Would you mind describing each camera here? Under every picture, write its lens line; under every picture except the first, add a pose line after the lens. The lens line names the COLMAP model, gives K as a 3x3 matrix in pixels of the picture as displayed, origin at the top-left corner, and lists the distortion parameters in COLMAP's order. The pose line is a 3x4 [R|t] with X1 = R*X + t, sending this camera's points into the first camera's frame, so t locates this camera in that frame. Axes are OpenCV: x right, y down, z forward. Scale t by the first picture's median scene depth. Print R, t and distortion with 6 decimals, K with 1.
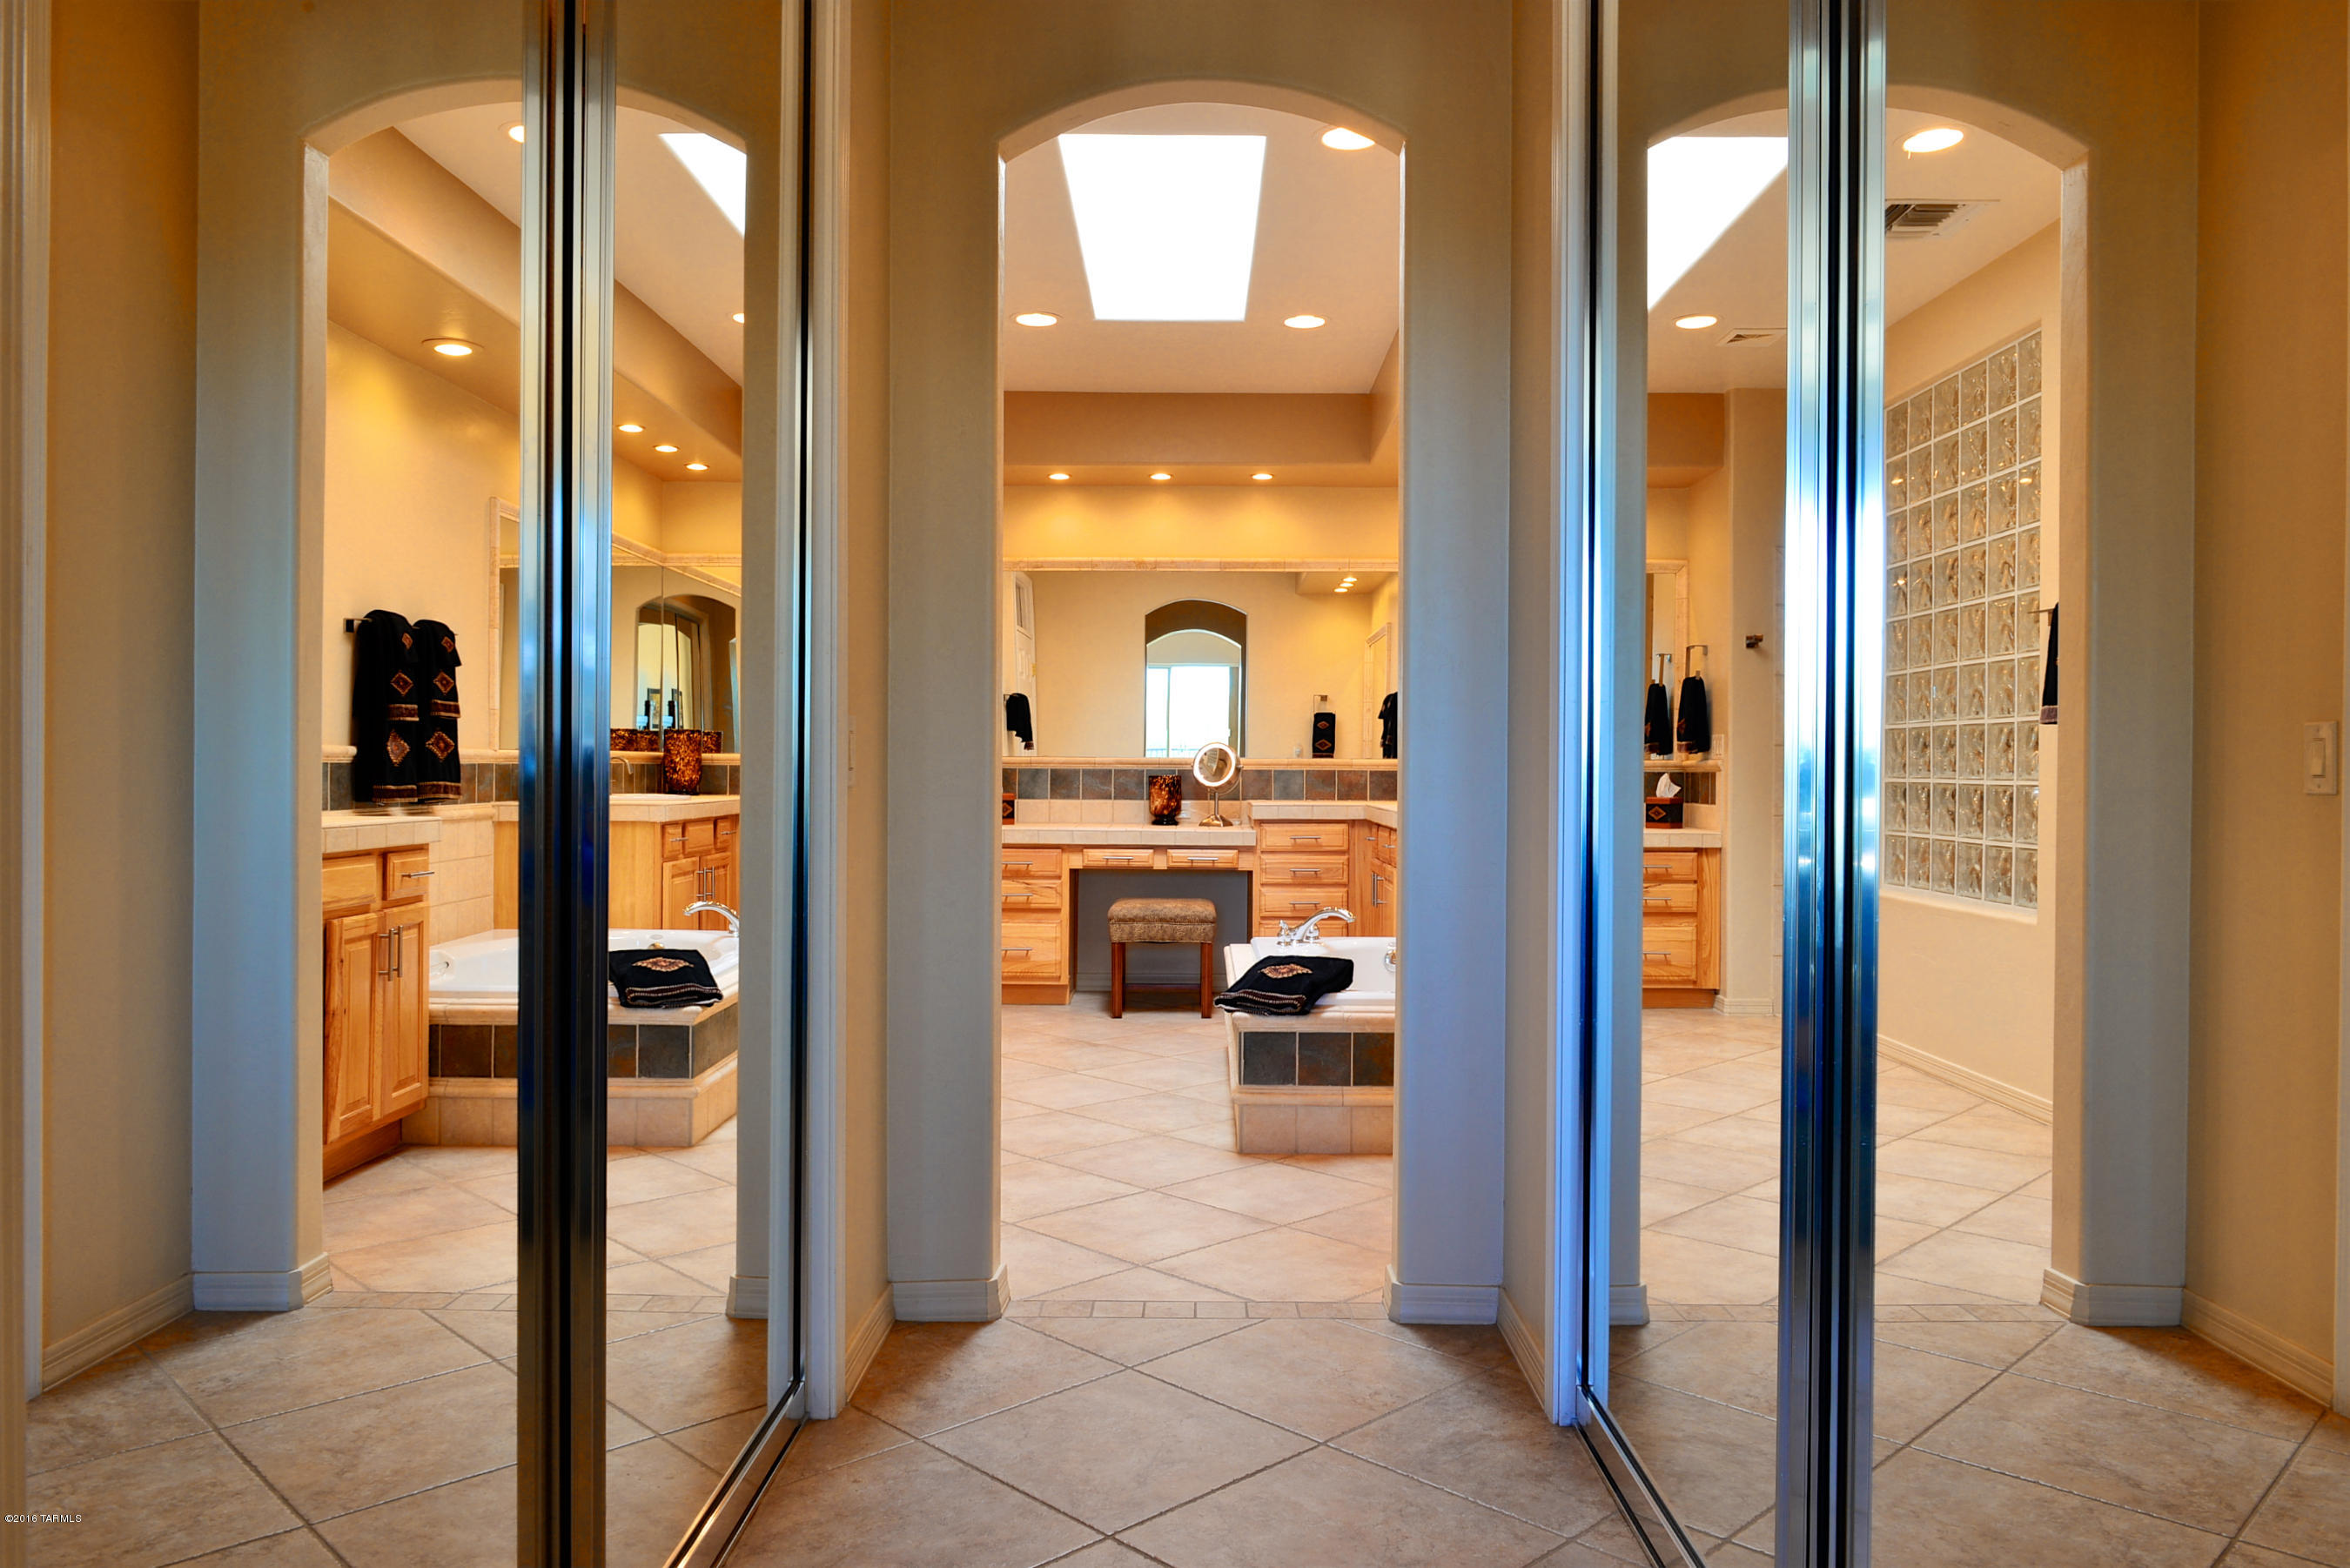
lens RADIAL K [[1637.5, 0, 1175.0], [0, 1637.5, 776.6], [0, 0, 1]] dist [-0.043743, -0.001167]
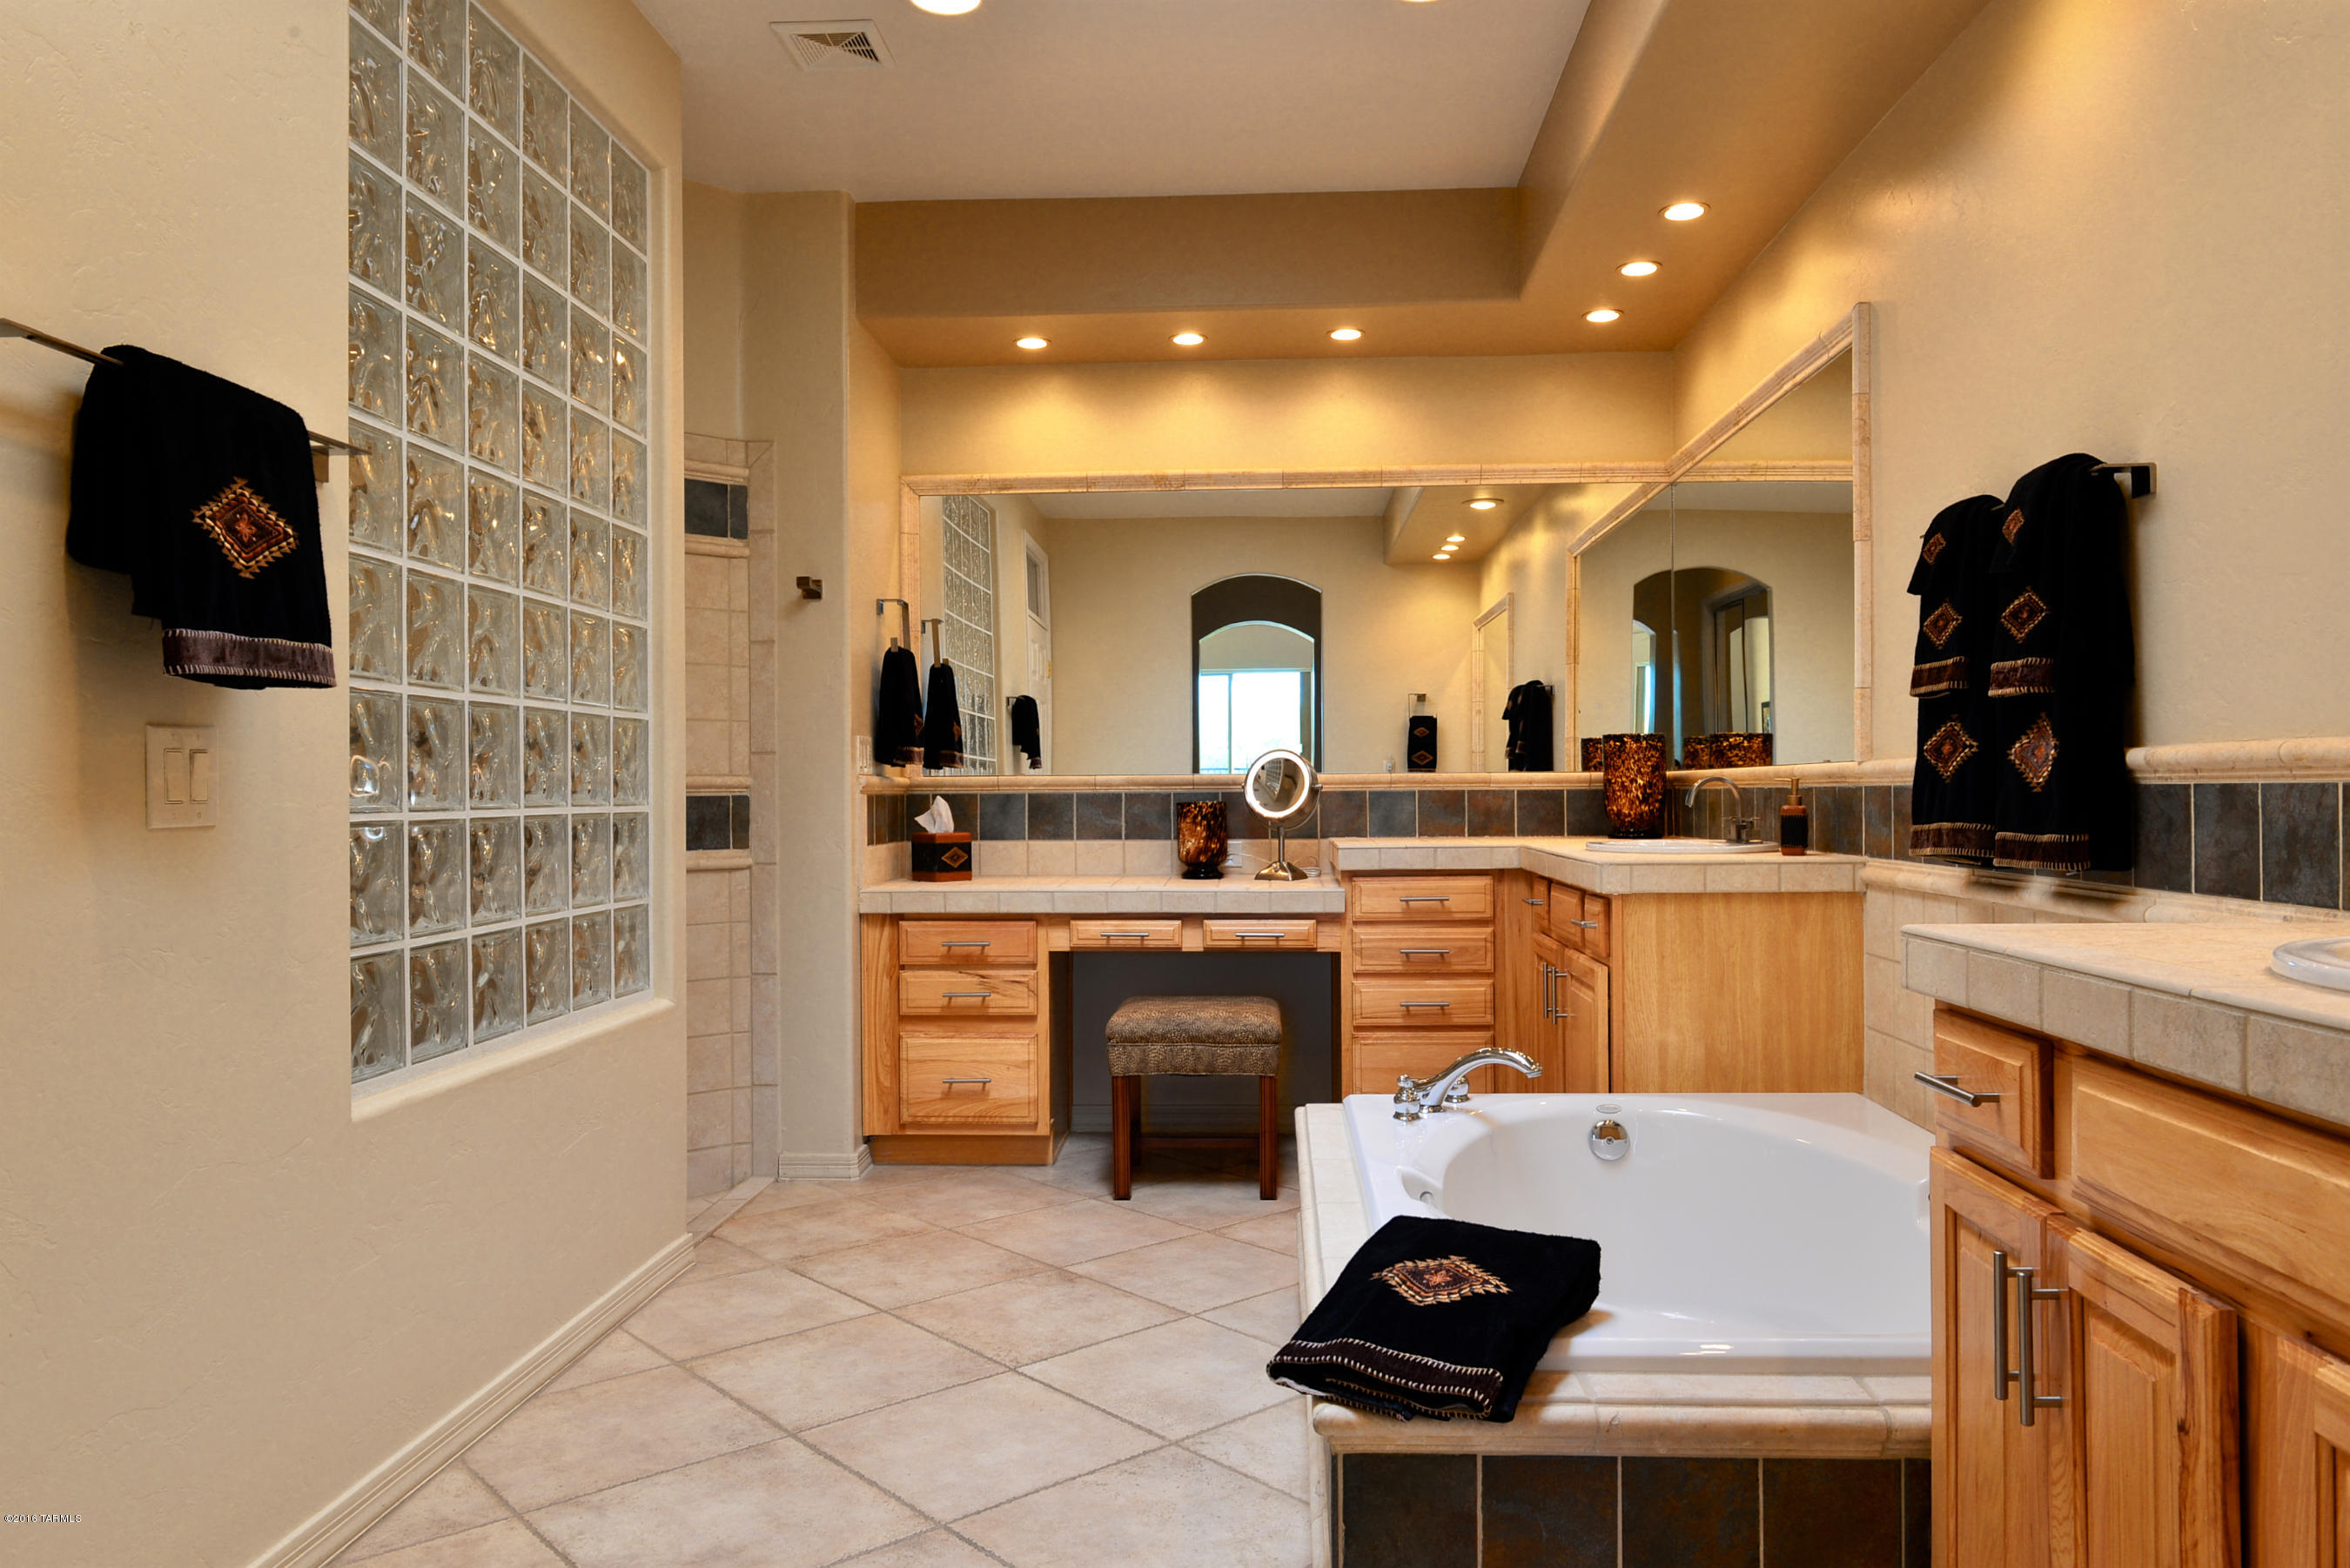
lens RADIAL K [[1637.5, 0, 1179.5], [0, 1637.5, 793.8], [0, 0, 1]] dist [-0.043743, -0.001167]
pose [[0.999054, -0.013846, -0.041235, 0.012201], [0.013727, 0.999901, -0.003164, -0.001954], [0.041275, 0.002595, 0.999144, 0.358011]]
